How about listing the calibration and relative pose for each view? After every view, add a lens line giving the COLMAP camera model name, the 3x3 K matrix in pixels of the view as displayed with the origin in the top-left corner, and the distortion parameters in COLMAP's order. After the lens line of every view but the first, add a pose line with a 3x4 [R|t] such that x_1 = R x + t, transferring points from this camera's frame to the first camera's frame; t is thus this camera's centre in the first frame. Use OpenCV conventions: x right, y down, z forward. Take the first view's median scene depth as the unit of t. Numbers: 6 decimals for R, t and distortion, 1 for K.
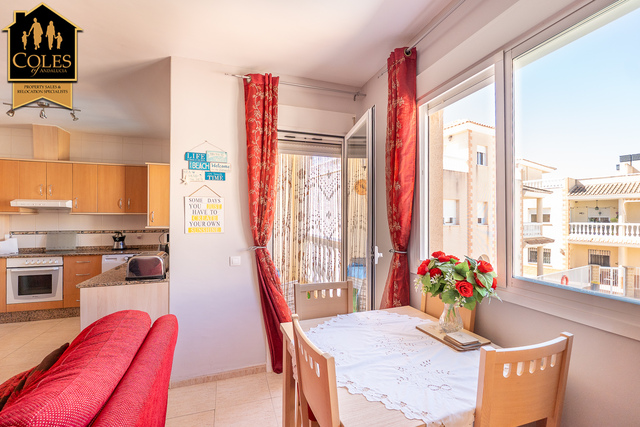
lens RADIAL K [[272.4, 0, 321.0], [0, 272.4, 216.1], [0, 0, 1]] dist [-0.004028, -0.001696]
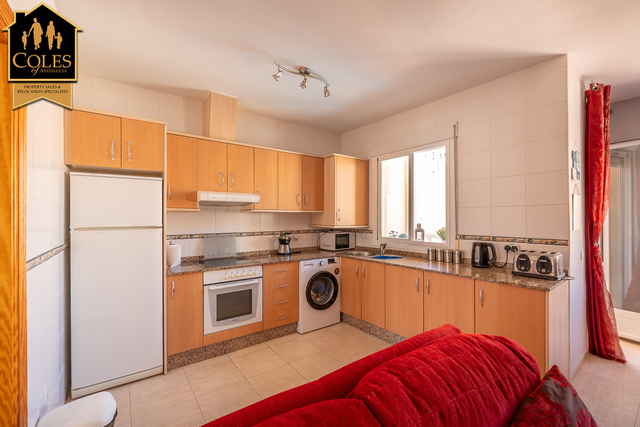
lens RADIAL K [[272.4, 0, 317.3], [0, 272.4, 214.5], [0, 0, 1]] dist [-0.004028, -0.001696]
pose [[0.946722, 0.000834, 0.322051, -1.030327], [-0.000167, 0.999998, -0.002099, 0.003157], [-0.322052, 0.001933, 0.946720, 0.194464]]
